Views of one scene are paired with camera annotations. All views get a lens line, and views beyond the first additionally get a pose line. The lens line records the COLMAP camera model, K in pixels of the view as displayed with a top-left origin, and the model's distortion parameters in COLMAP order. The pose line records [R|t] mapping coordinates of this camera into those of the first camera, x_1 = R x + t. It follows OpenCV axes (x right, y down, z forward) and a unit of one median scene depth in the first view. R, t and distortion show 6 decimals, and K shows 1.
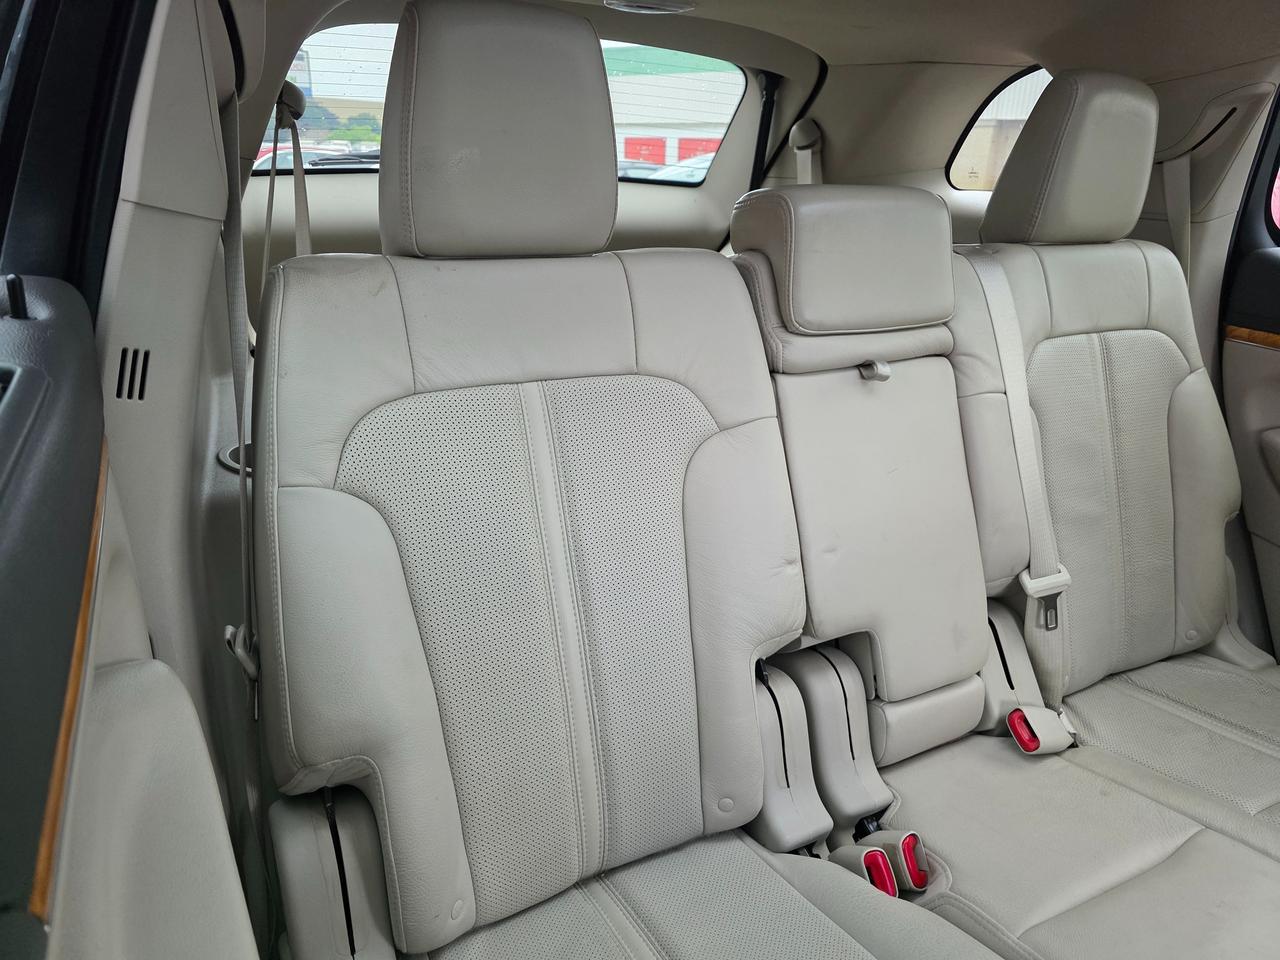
lens RADIAL K [[873.5, 0, 638.6], [0, 873.5, 483.2], [0, 0, 1]] dist [0.034234, -0.032839]
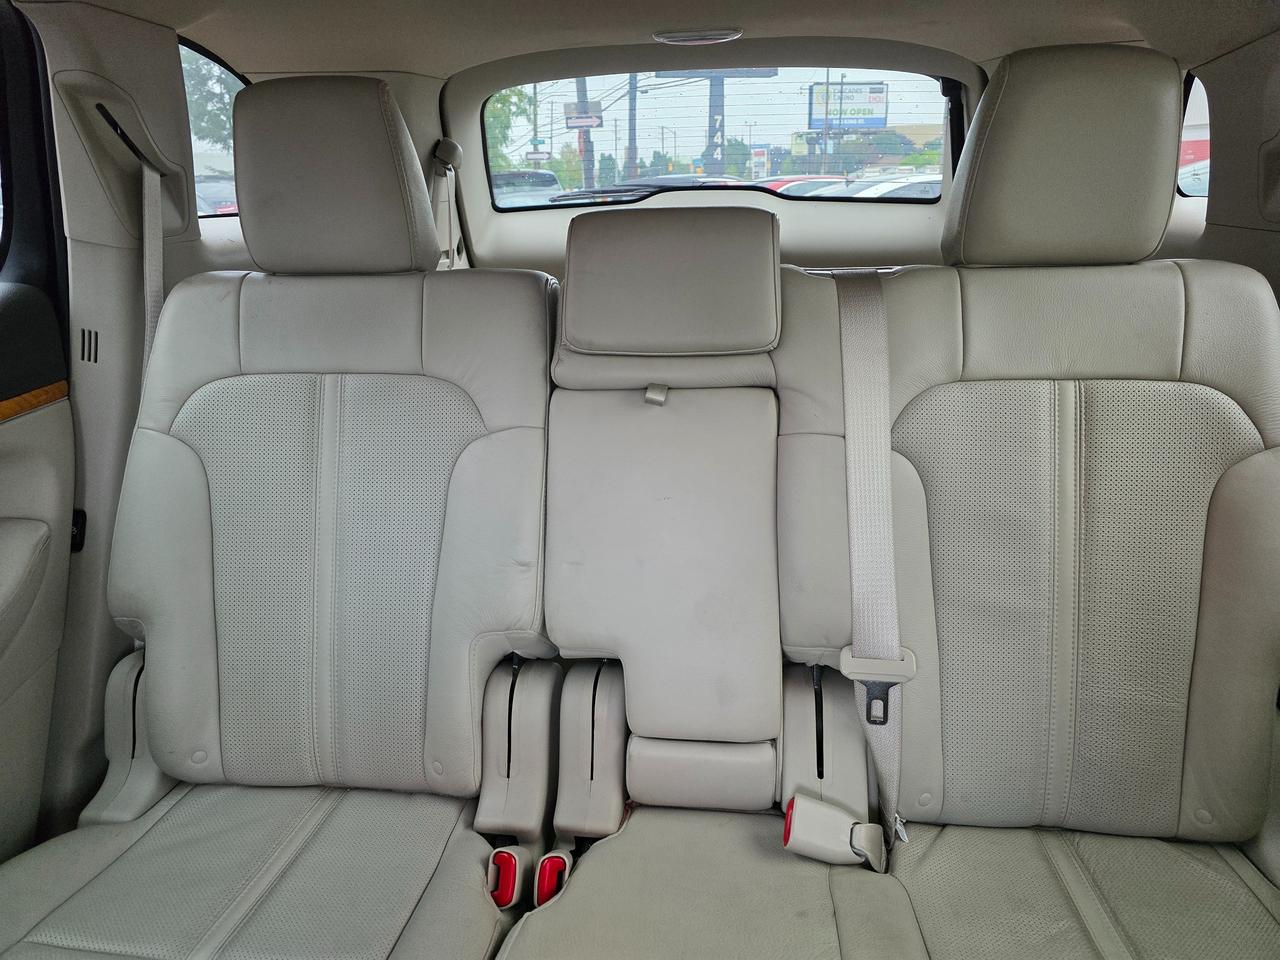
lens RADIAL K [[873.5, 0, 634.7], [0, 873.5, 476.6], [0, 0, 1]] dist [0.034234, -0.032839]
pose [[0.814008, 0.143626, -0.562816, 0.763227], [-0.153013, 0.987745, 0.030760, -0.061421], [0.560337, 0.061080, 0.826010, 0.176686]]
